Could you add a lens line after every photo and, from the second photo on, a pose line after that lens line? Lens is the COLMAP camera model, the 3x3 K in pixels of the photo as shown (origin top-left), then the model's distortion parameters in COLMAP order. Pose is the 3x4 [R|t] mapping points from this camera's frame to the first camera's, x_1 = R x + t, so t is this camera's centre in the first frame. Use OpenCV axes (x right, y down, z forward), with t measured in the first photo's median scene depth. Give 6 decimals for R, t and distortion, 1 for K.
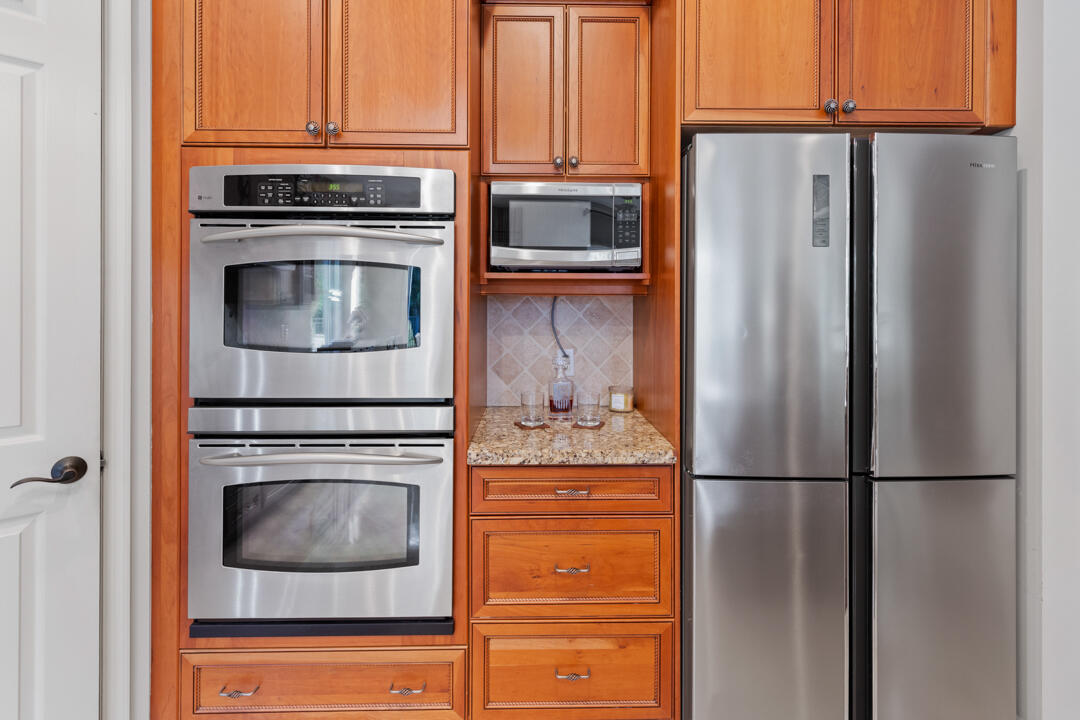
lens RADIAL K [[527.4, 0, 541.8], [0, 527.4, 321.1], [0, 0, 1]] dist [0.004100, 0.000199]
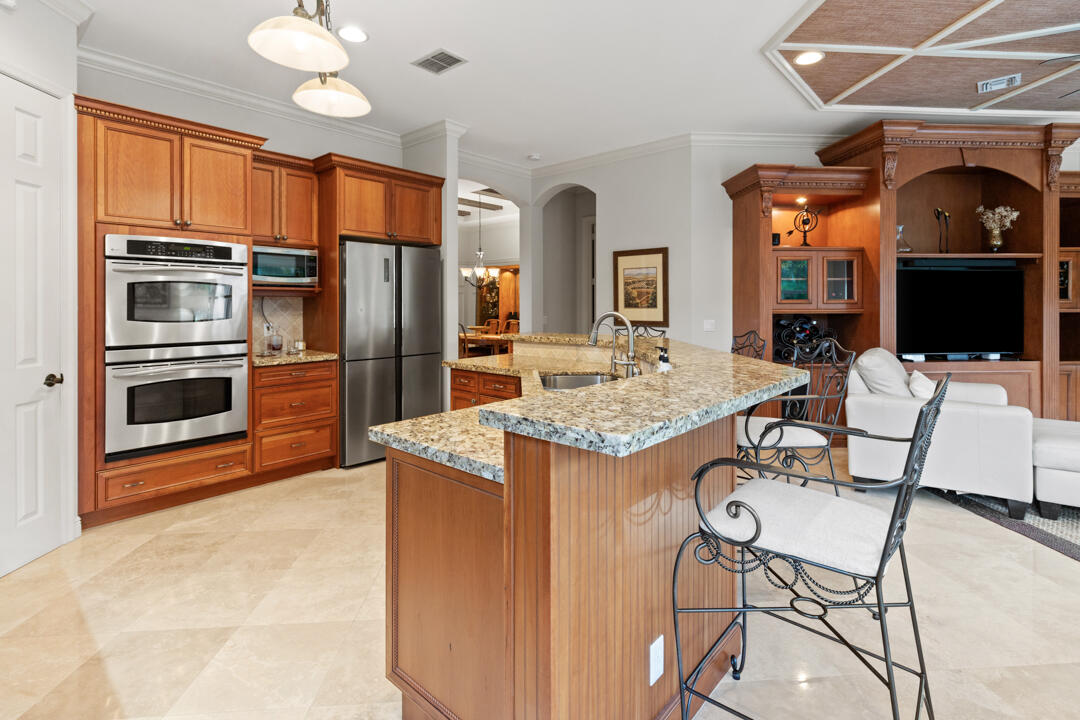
lens RADIAL K [[510.8, 0, 556.0], [0, 510.8, 306.4], [0, 0, 1]] dist [0.003269, -0.000147]
pose [[0.669003, -0.006869, 0.743228, -0.959370], [0.001872, 0.999970, 0.007557, -0.021514], [-0.743257, -0.003665, 0.668996, -1.612861]]
